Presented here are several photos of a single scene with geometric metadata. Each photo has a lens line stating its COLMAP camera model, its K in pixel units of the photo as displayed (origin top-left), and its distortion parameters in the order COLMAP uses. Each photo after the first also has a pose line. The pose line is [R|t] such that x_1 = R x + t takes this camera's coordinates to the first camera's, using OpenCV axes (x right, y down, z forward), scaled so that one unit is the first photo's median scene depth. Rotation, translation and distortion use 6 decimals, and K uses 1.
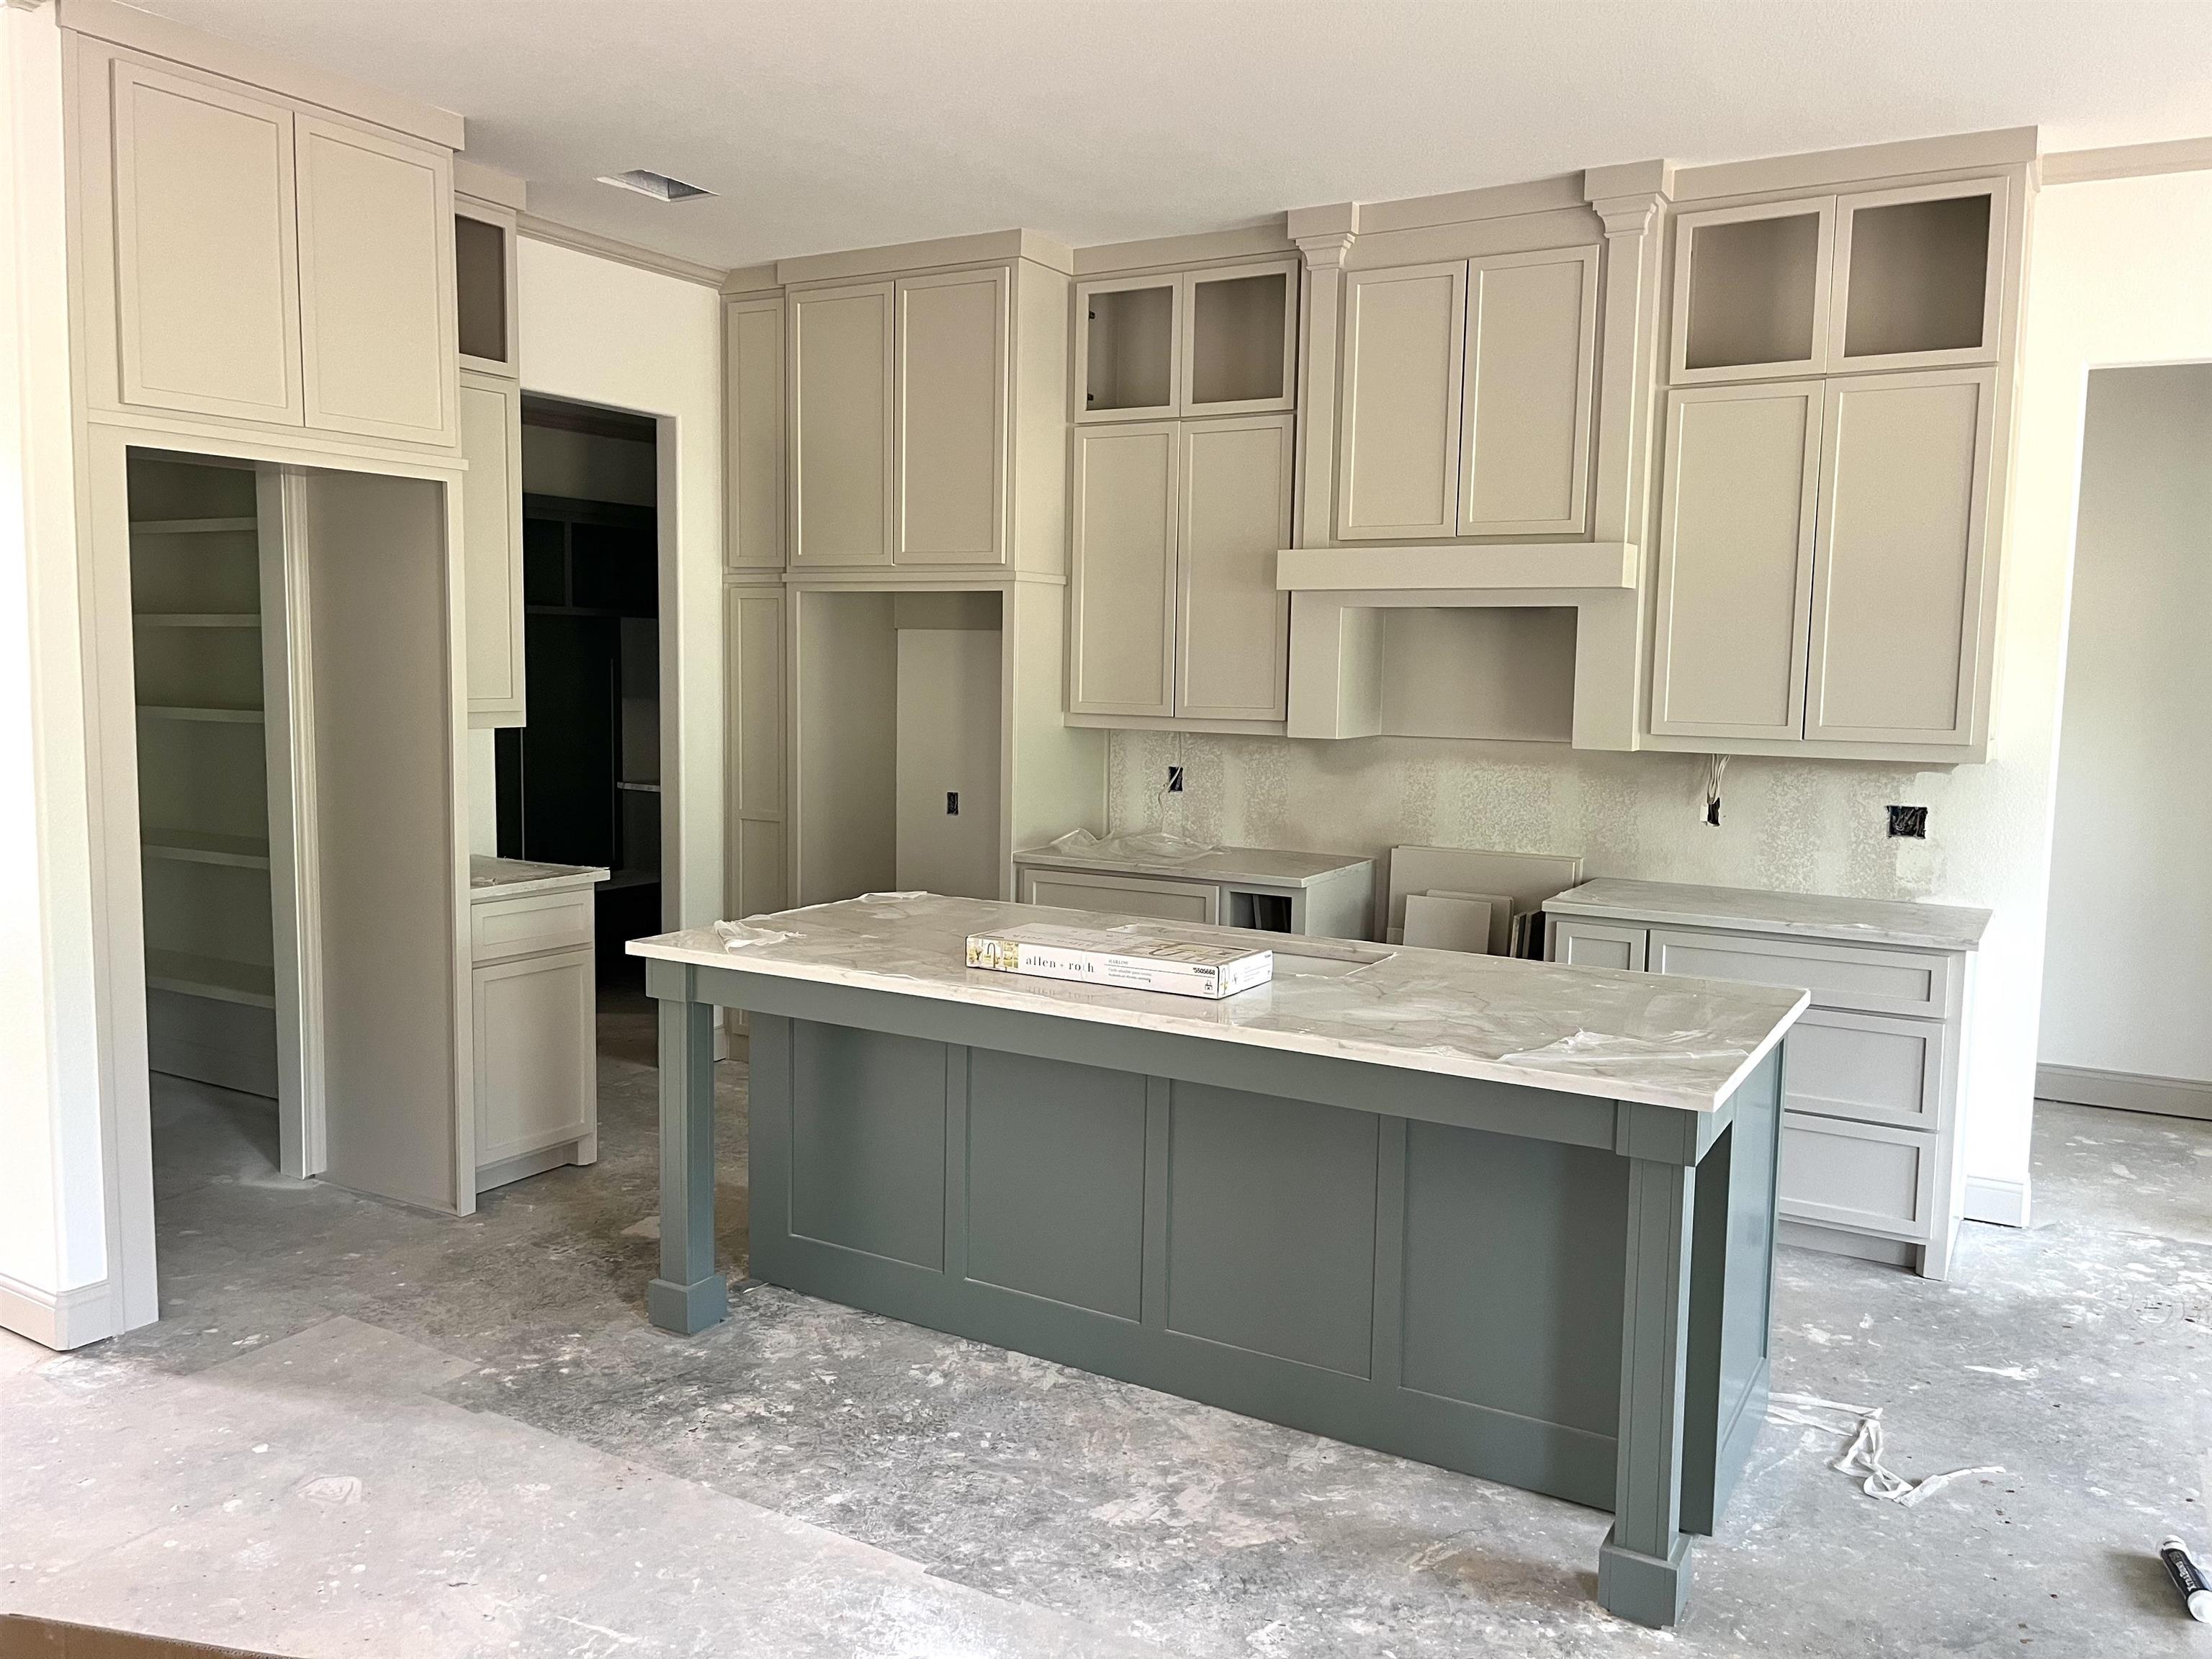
lens RADIAL K [[1679.0, 0, 1108.6], [0, 1679.0, 821.1], [0, 0, 1]] dist [0.043969, -0.050485]
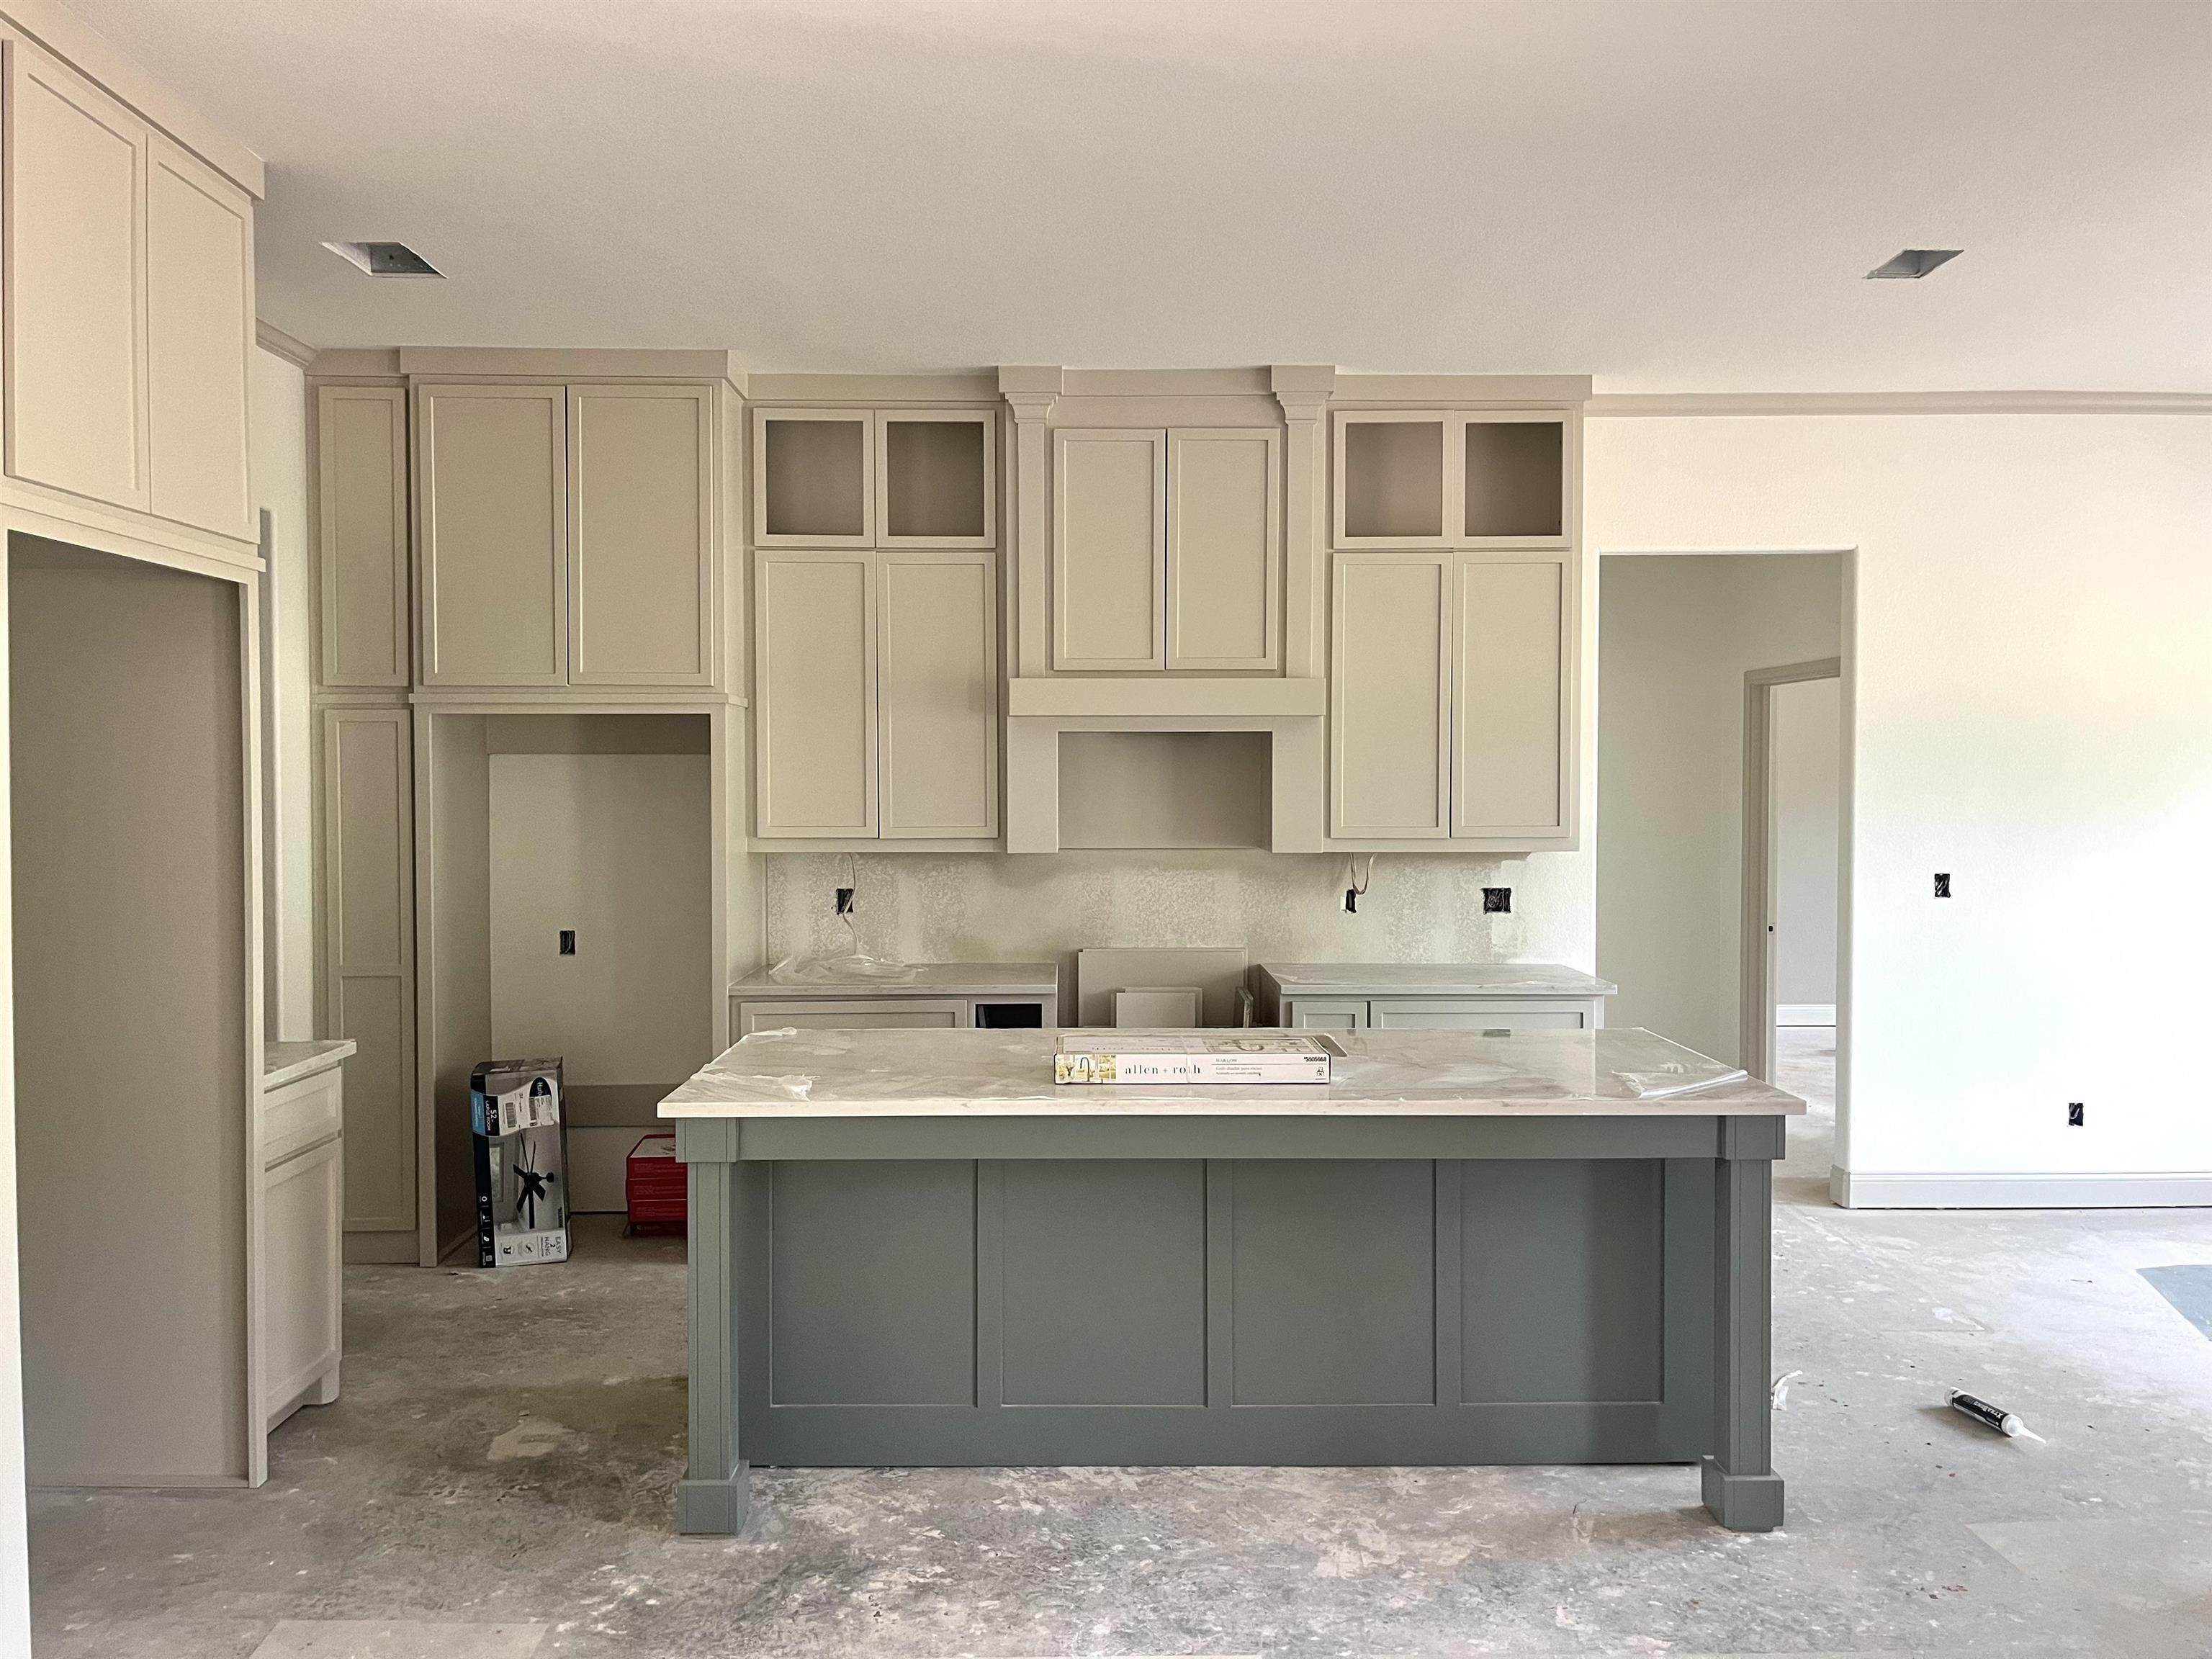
lens RADIAL K [[1666.8, 0, 1112.3], [0, 1666.8, 831.2], [0, 0, 1]] dist [0.078816, -0.111352]
pose [[0.853352, -0.033098, 0.520284, -0.433959], [0.066010, 0.996810, -0.044856, -0.014157], [-0.517140, 0.072622, 0.852814, 0.077701]]
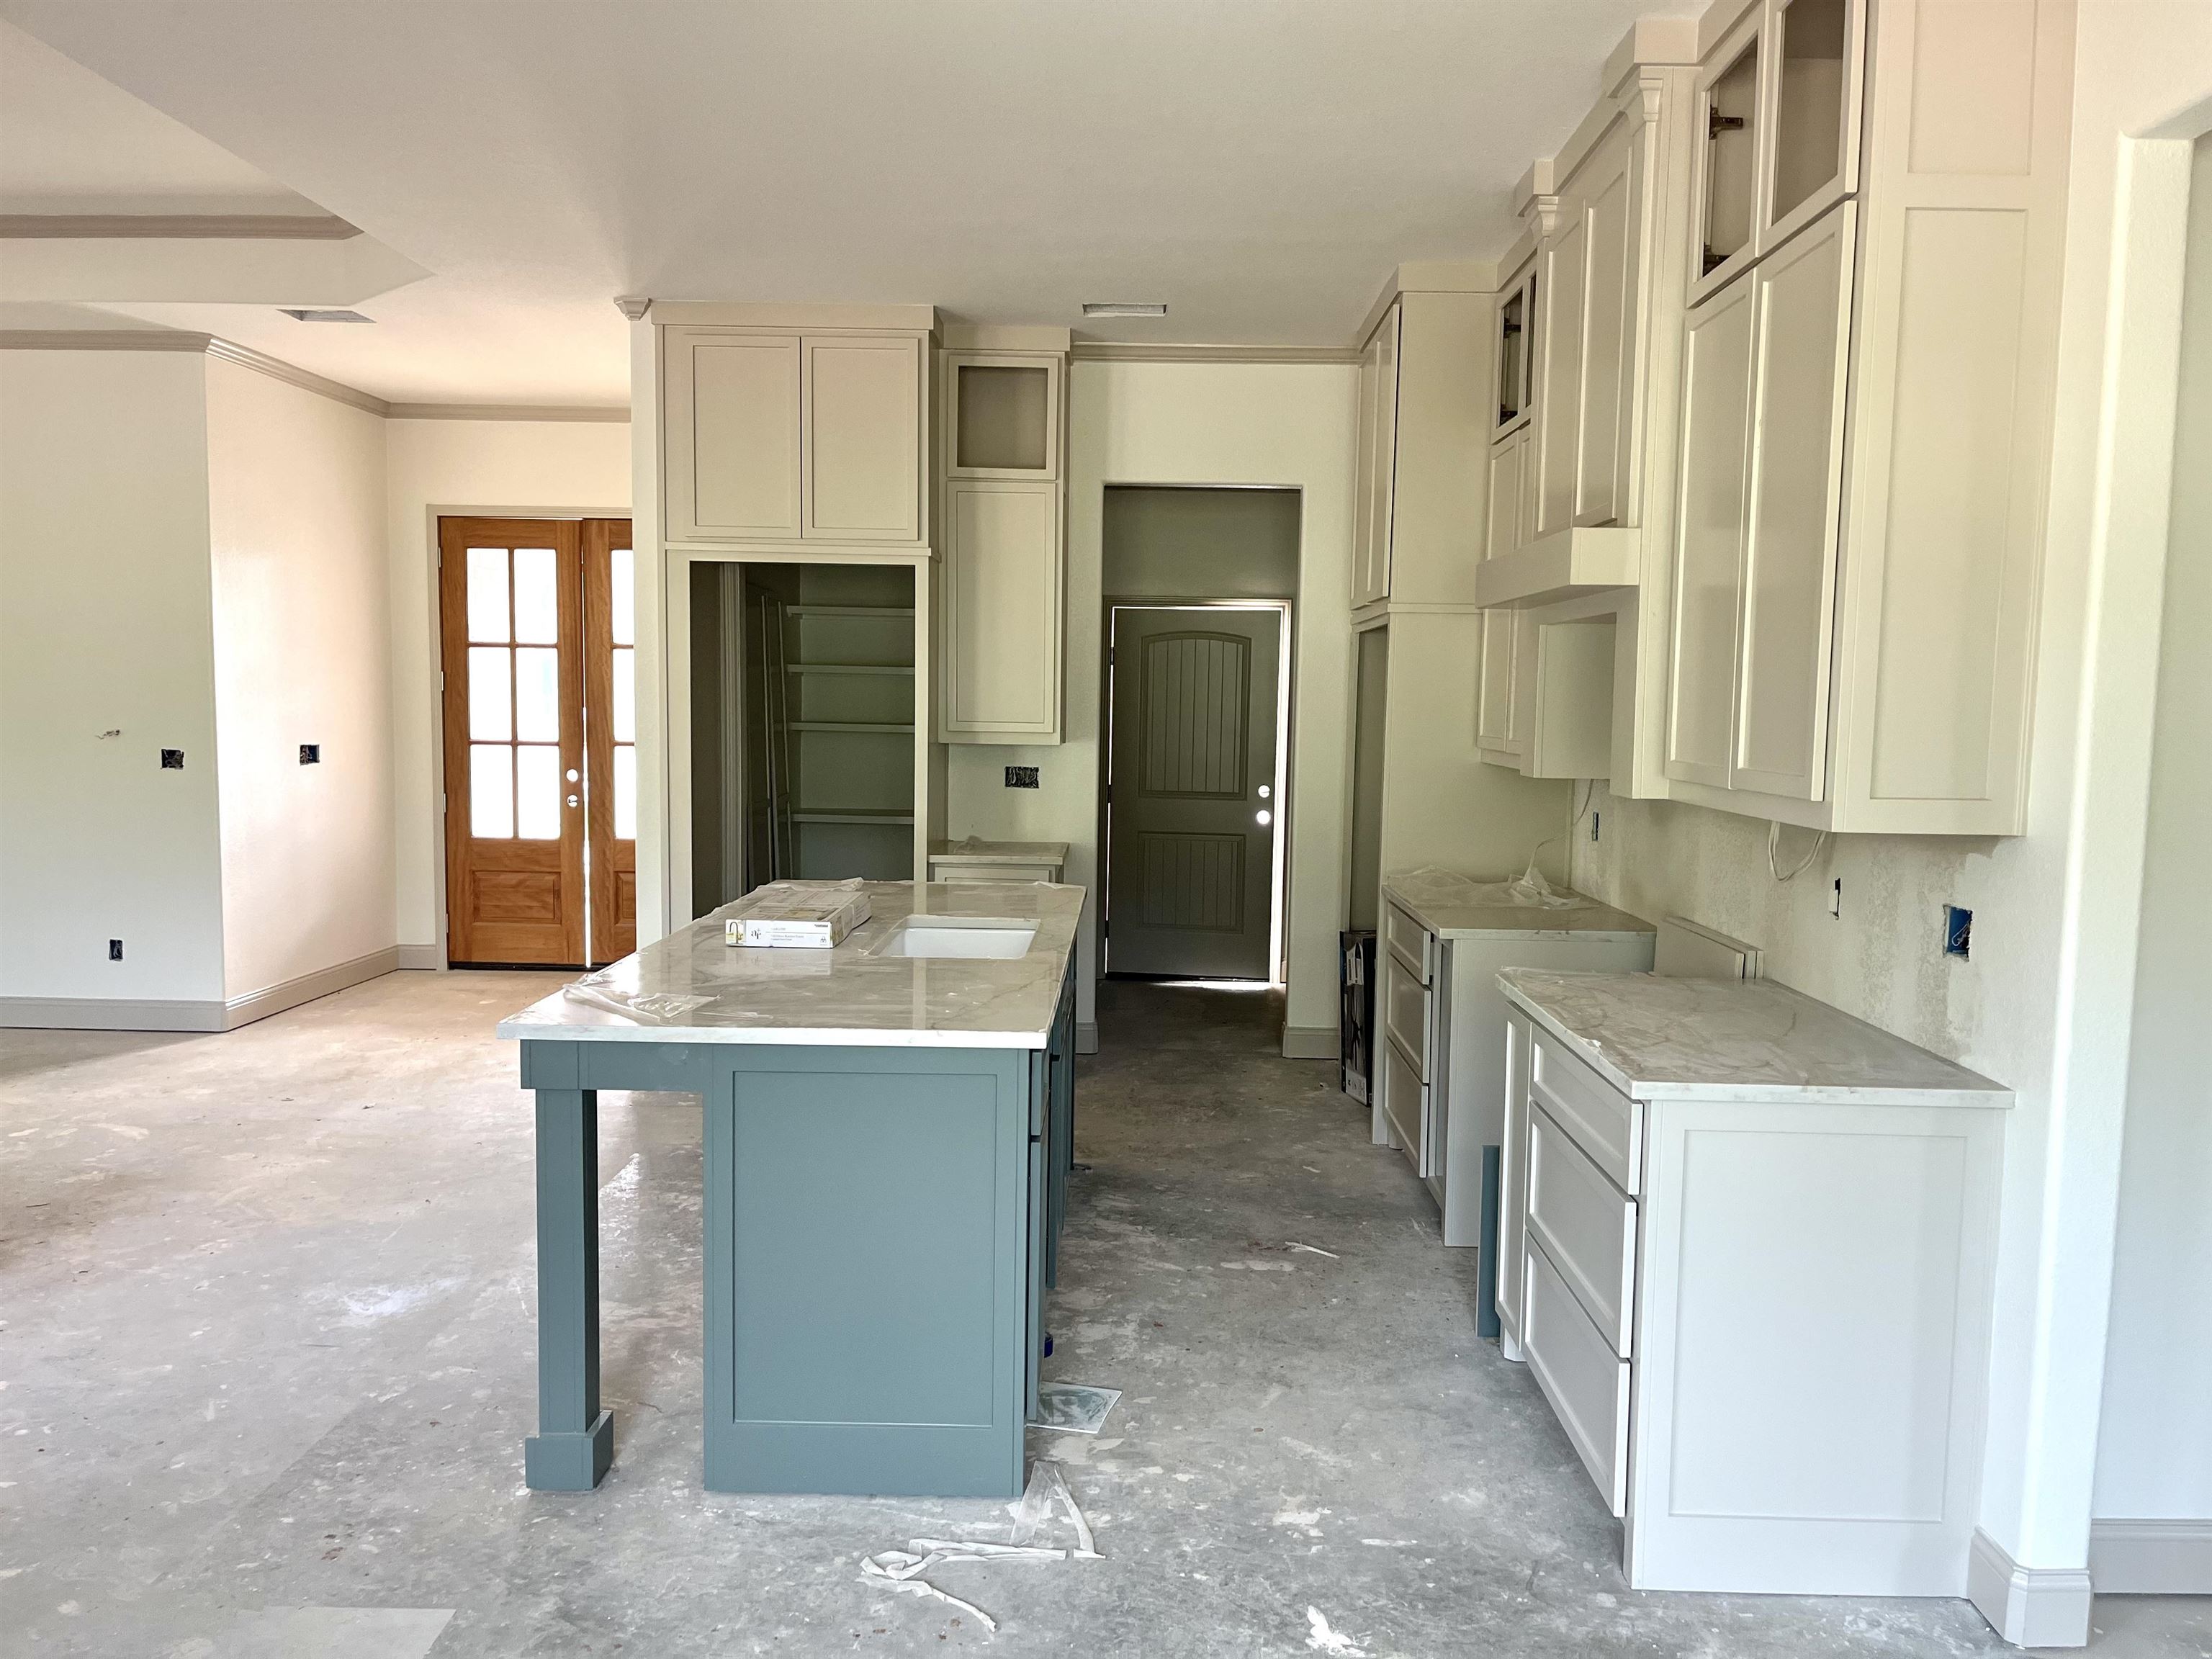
lens RADIAL K [[1678.4, 0, 1107.1], [0, 1678.4, 835.9], [0, 0, 1]] dist [0.051071, -0.057479]
pose [[0.491346, 0.064775, -0.868553, 0.876786], [-0.092193, 0.995496, 0.022088, -0.019091], [0.866072, 0.069222, 0.495104, 0.427934]]
